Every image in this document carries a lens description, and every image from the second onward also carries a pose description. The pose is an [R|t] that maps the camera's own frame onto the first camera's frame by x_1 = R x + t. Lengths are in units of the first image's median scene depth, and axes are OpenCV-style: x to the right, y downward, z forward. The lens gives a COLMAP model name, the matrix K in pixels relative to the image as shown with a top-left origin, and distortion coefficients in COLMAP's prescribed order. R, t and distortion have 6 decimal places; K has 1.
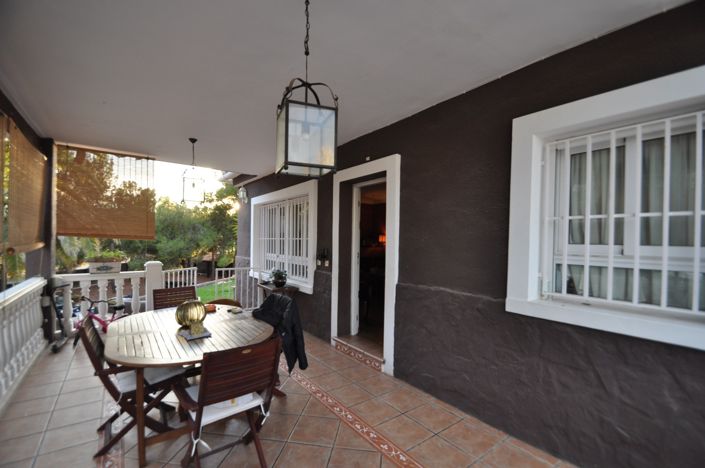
lens RADIAL K [[310.4, 0, 349.9], [0, 310.4, 242.6], [0, 0, 1]] dist [0.018318, -0.018026]
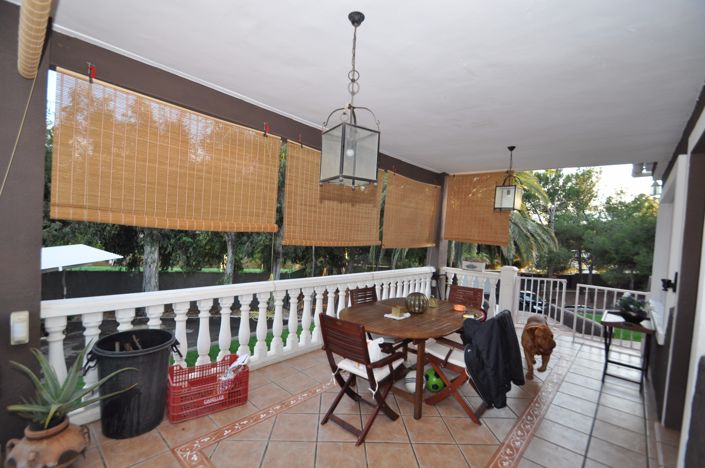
lens RADIAL K [[310.4, 0, 349.9], [0, 310.4, 242.6], [0, 0, 1]] dist [0.018318, -0.018026]
pose [[0.182044, 0.032931, -0.982739, 0.403662], [-0.062179, 0.997824, 0.021919, -0.013176], [0.981322, 0.057116, 0.183695, 0.316871]]
